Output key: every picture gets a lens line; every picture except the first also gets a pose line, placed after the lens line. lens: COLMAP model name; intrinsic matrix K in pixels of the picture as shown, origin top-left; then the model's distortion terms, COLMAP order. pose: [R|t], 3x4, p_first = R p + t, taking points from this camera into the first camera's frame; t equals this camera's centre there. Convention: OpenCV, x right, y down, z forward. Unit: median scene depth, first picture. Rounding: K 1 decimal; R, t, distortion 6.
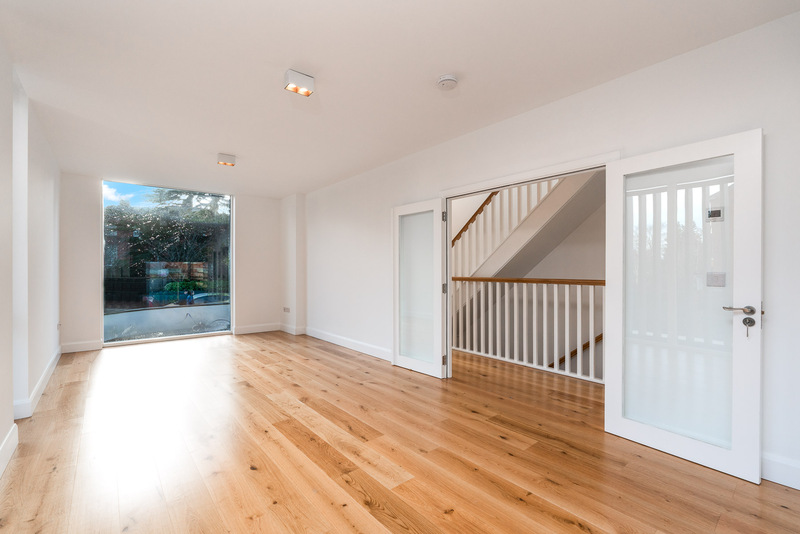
lens RADIAL K [[355.5, 0, 395.3], [0, 355.5, 270.0], [0, 0, 1]] dist [-0.003430, 0.000674]
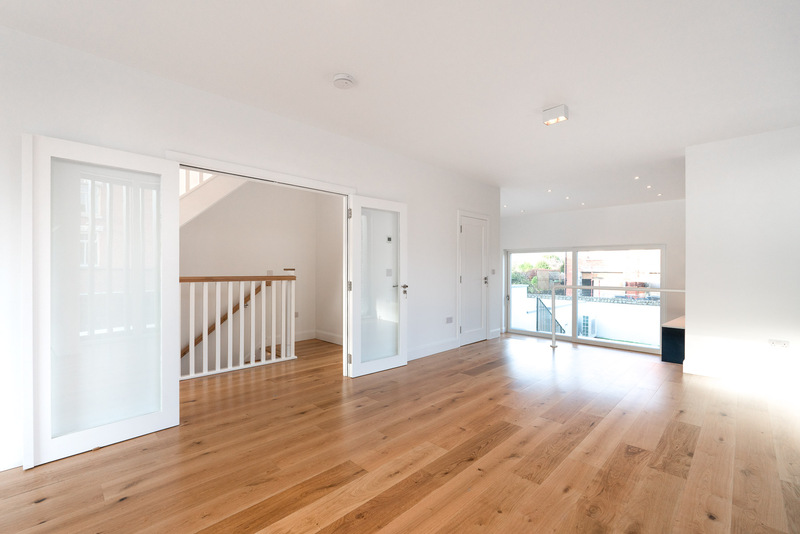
lens RADIAL K [[355.5, 0, 393.5], [0, 355.5, 267.6], [0, 0, 1]] dist [-0.003430, 0.000674]
pose [[-0.094513, 0.003343, 0.995518, -0.789865], [-0.001299, 0.999993, -0.003481, 0.002903], [-0.995523, -0.001622, -0.094508, 0.861601]]
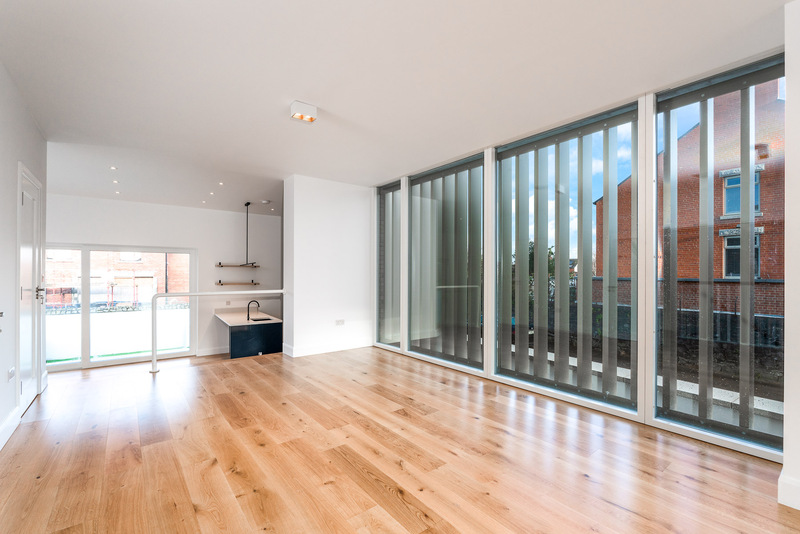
lens RADIAL K [[355.5, 0, 398.4], [0, 355.5, 269.8], [0, 0, 1]] dist [-0.003430, 0.000674]
pose [[-0.999775, 0.001703, 0.021126, -0.060173], [0.001549, 0.999972, -0.007302, -0.000437], [-0.021138, -0.007268, -0.999750, 1.292114]]
